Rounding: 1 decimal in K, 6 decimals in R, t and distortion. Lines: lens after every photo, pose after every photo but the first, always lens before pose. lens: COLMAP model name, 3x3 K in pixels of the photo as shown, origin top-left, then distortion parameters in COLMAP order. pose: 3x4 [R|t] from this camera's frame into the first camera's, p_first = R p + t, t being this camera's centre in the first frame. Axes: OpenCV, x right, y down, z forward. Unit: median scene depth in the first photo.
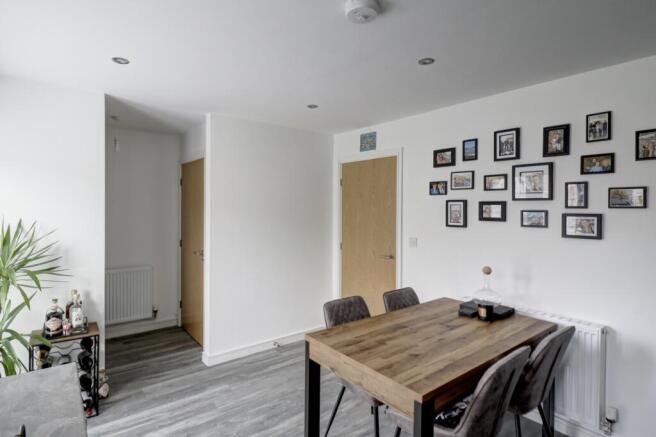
lens RADIAL K [[338.2, 0, 331.6], [0, 338.2, 213.8], [0, 0, 1]] dist [0.000033, -0.000115]
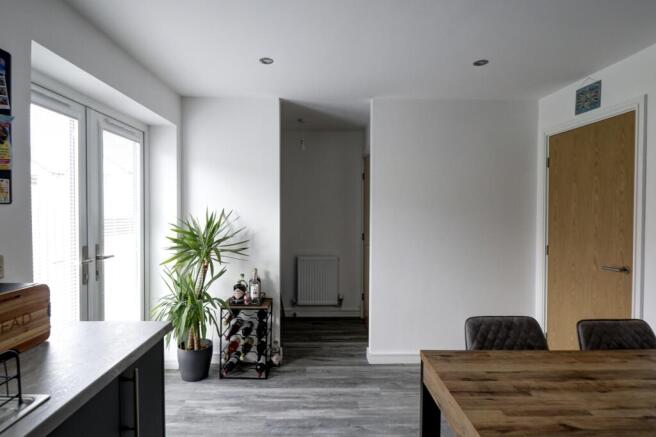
lens RADIAL K [[349.1, 0, 328.0], [0, 349.1, 218.5], [0, 0, 1]] dist [0.024651, -0.026827]
pose [[0.793893, 0.010561, -0.607966, 0.179812], [-0.003861, 0.999917, 0.012327, 0.032776], [0.608045, -0.007438, 0.793867, 0.173233]]
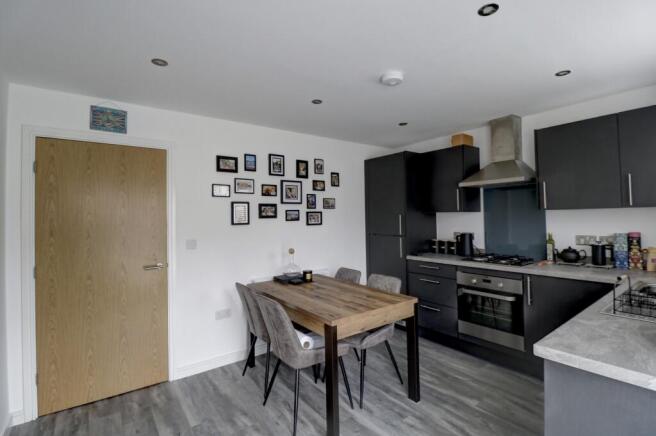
lens RADIAL K [[304.3, 0, 330.0], [0, 304.3, 212.3], [0, 0, 1]] dist [0.000877, -0.011467]
pose [[0.047594, 0.008290, 0.998832, -0.768961], [0.033393, 0.999393, -0.009886, 0.018992], [-0.998308, 0.033824, 0.047289, 0.709108]]
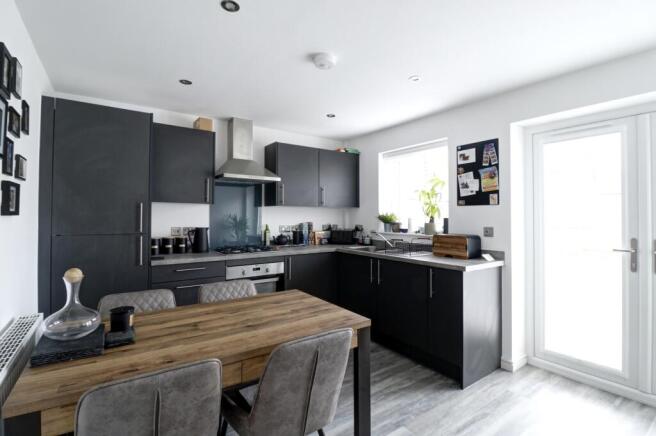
lens RADIAL K [[316.7, 0, 325.0], [0, 316.7, 213.3], [0, 0, 1]] dist [-0.001837, -0.000493]
pose [[-0.996889, -0.010962, 0.078053, -0.014569], [-0.010537, 0.999927, 0.005857, 0.048101], [-0.078111, 0.005016, -0.996932, 1.394442]]
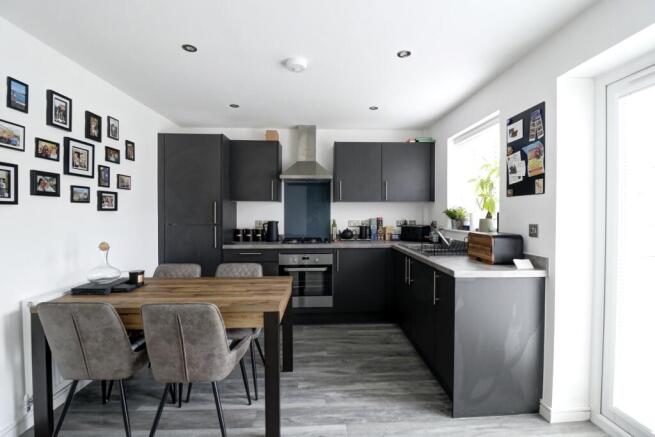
lens RADIAL K [[313.0, 0, 327.5], [0, 313.0, 218.5], [0, 0, 1]] dist [0.000582, -0.012409]
pose [[-0.794182, -0.019458, 0.607368, -0.551190], [0.001483, 0.999422, 0.033956, 0.053803], [-0.607678, 0.027868, -0.793694, 1.219030]]
